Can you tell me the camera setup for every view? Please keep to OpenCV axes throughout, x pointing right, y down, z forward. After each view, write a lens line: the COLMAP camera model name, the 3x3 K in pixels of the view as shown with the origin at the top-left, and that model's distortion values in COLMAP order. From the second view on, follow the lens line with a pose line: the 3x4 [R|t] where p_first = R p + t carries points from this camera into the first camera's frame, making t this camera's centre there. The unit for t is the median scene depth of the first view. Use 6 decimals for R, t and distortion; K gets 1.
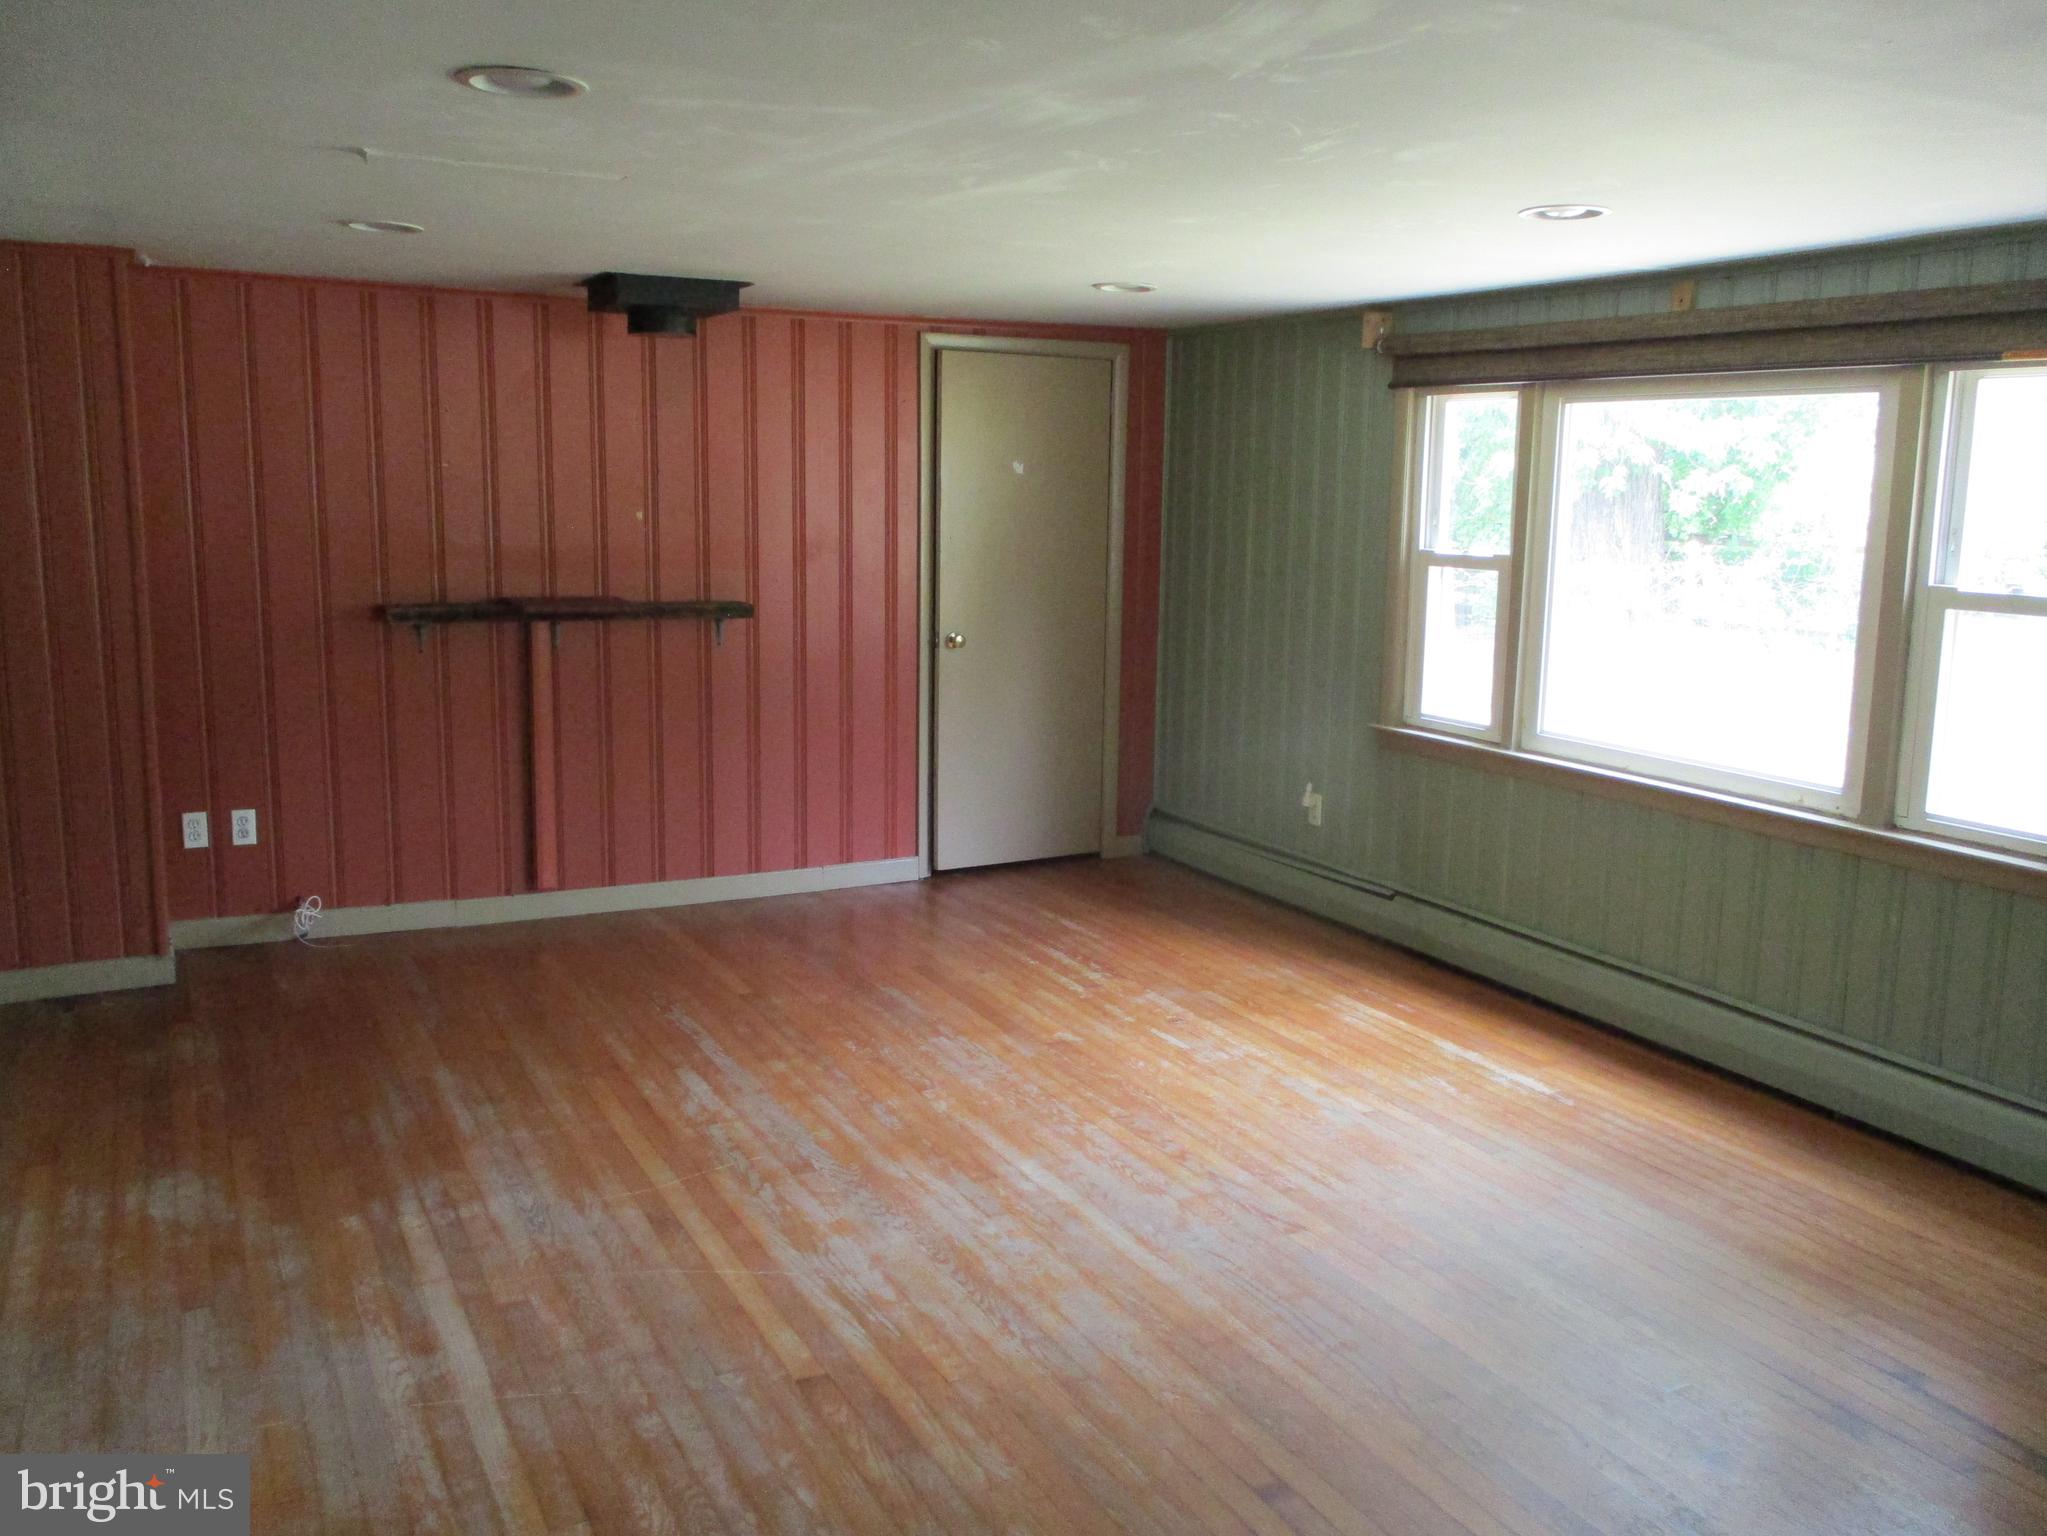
lens RADIAL K [[1724.6, 0, 1024.1], [0, 1724.6, 769.6], [0, 0, 1]] dist [-0.119714, -0.004455]
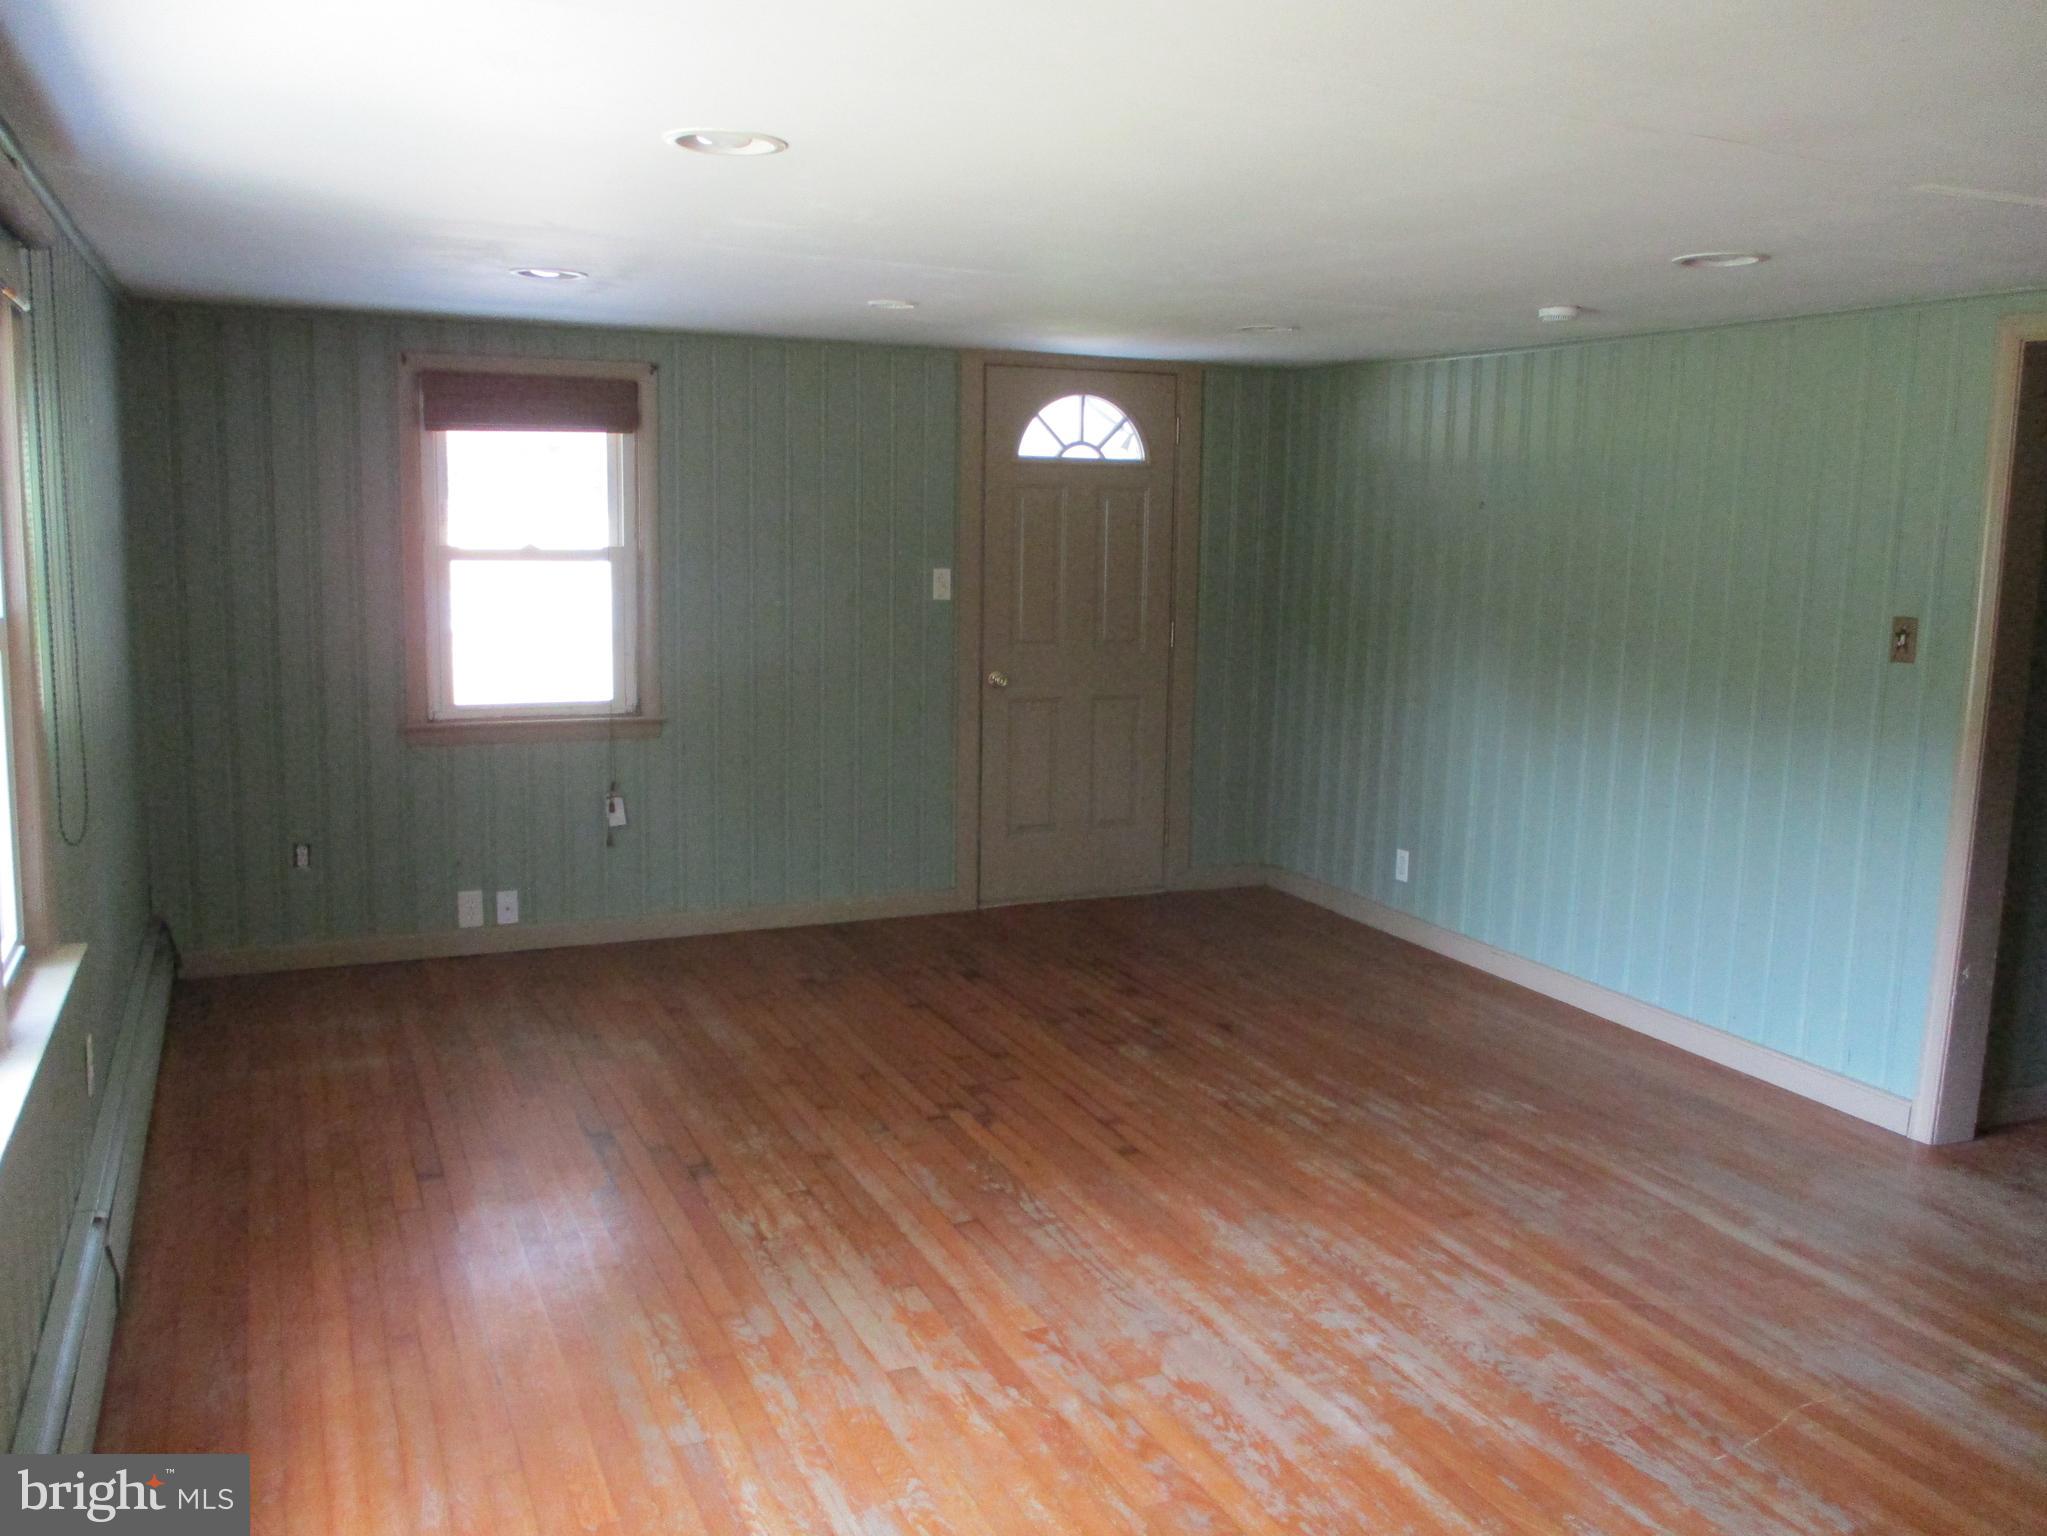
lens RADIAL K [[1724.6, 0, 1020.6], [0, 1724.6, 764.9], [0, 0, 1]] dist [-0.119714, -0.004455]
pose [[-0.998153, -0.035820, 0.049061, 0.132886], [-0.019442, 0.953541, 0.300635, -0.292227], [-0.057551, 0.299126, -0.952476, 1.771177]]
